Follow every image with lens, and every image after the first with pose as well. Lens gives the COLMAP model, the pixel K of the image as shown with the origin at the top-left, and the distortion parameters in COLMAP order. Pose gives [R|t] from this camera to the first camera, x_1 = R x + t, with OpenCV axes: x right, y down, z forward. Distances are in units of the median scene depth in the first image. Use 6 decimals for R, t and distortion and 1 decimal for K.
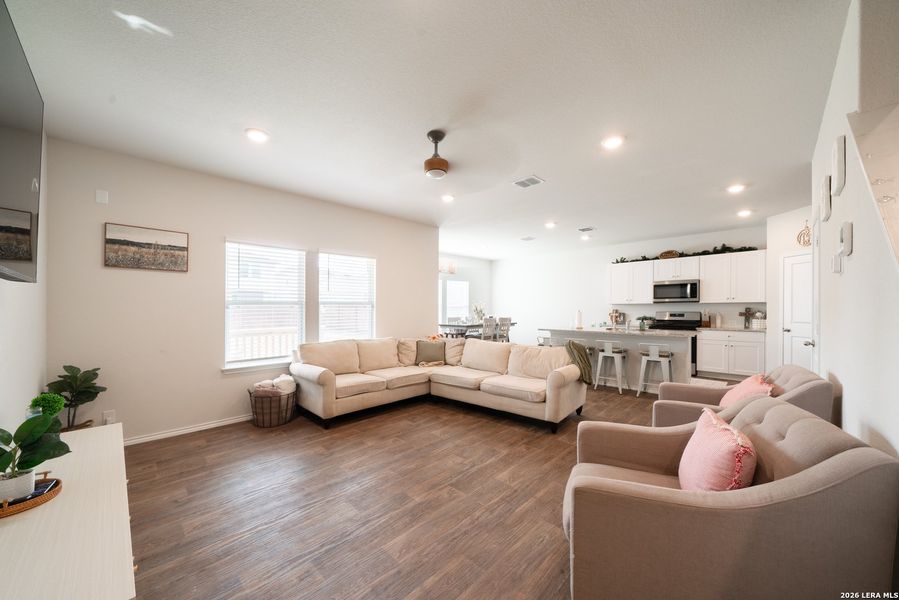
lens RADIAL K [[327.3, 0, 439.2], [0, 327.3, 310.2], [0, 0, 1]] dist [-0.003968, -0.000995]
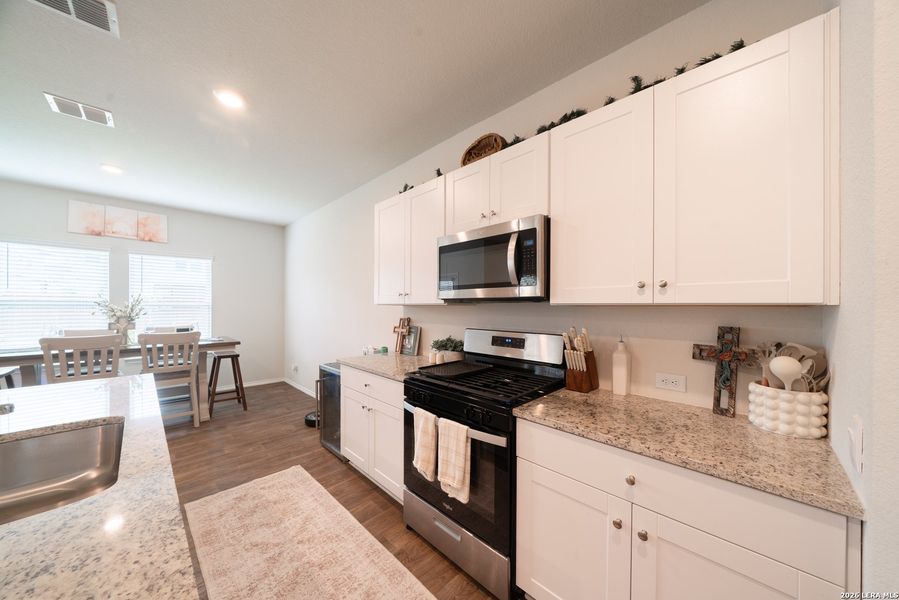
lens RADIAL K [[307.5, 0, 446.4], [0, 307.5, 305.2], [0, 0, 1]] dist [-0.003901, 0.000189]
pose [[0.999785, 0.011034, 0.017557, 0.720422], [-0.010844, 0.999882, -0.010863, -0.017843], [-0.017675, 0.010670, 0.999787, 0.762507]]
